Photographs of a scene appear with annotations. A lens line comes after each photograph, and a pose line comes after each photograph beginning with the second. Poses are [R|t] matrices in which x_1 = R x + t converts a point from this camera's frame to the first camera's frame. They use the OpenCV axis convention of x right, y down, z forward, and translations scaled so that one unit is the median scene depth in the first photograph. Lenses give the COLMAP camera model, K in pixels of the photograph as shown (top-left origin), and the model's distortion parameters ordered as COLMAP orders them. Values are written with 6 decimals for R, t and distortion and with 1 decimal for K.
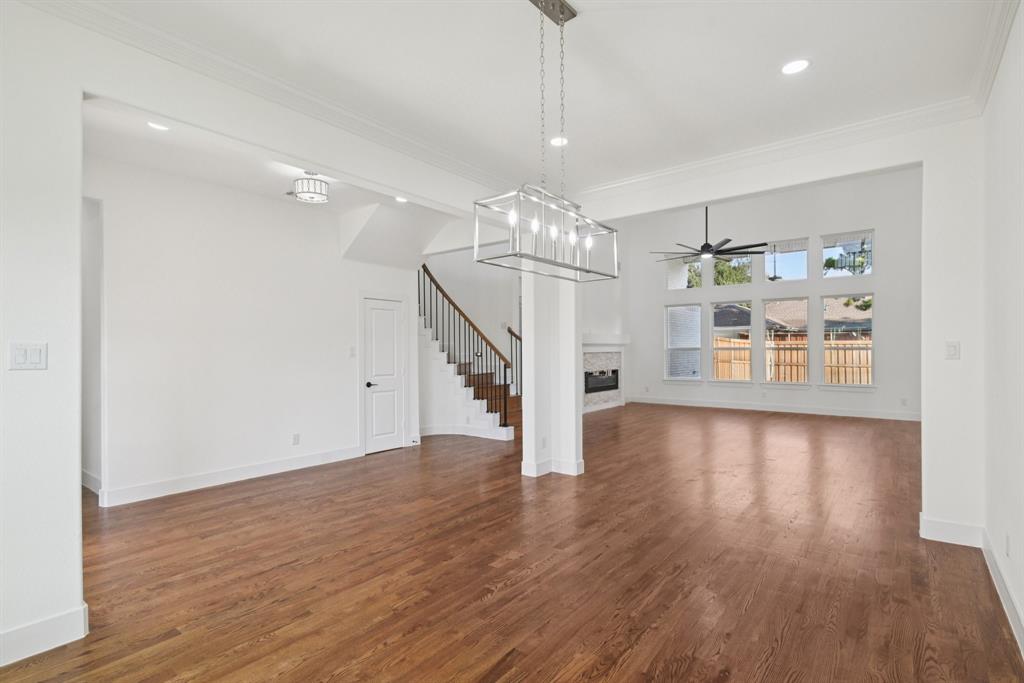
lens RADIAL K [[494.9, 0, 512.0], [0, 494.9, 341.5], [0, 0, 1]] dist [0.002662, 0.000171]
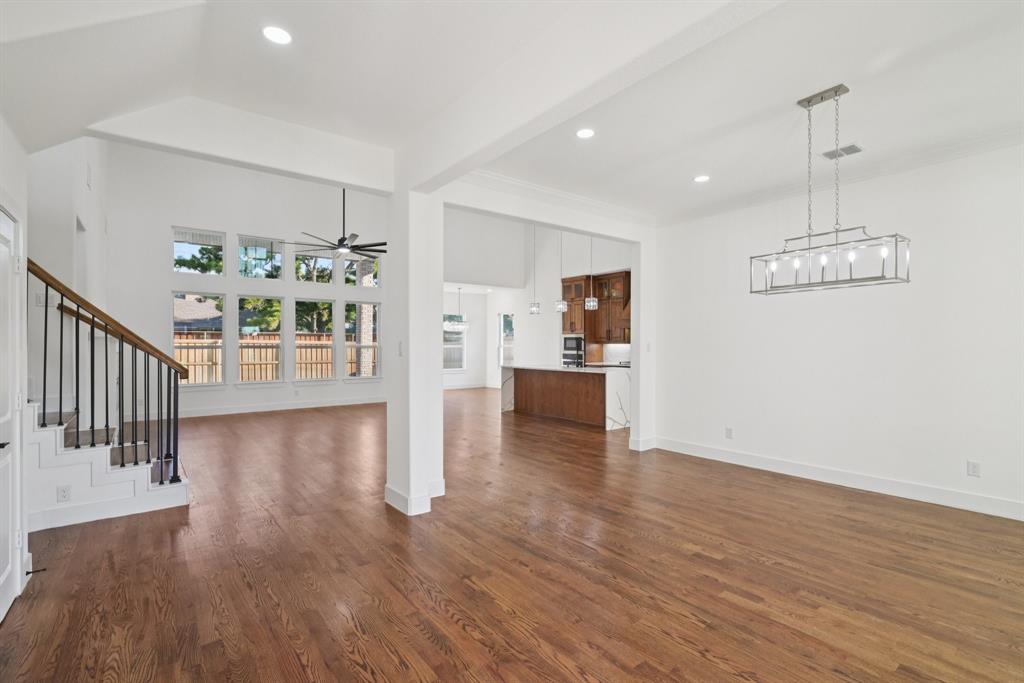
lens RADIAL K [[471.1, 0, 512.0], [0, 471.1, 341.5], [0, 0, 1]] dist [-0.001660, -0.000288]
pose [[0.243770, 0.012067, 0.969758, -0.945378], [-0.013014, 0.999873, -0.009171, 0.019040], [-0.969746, -0.010385, 0.243896, 1.029150]]
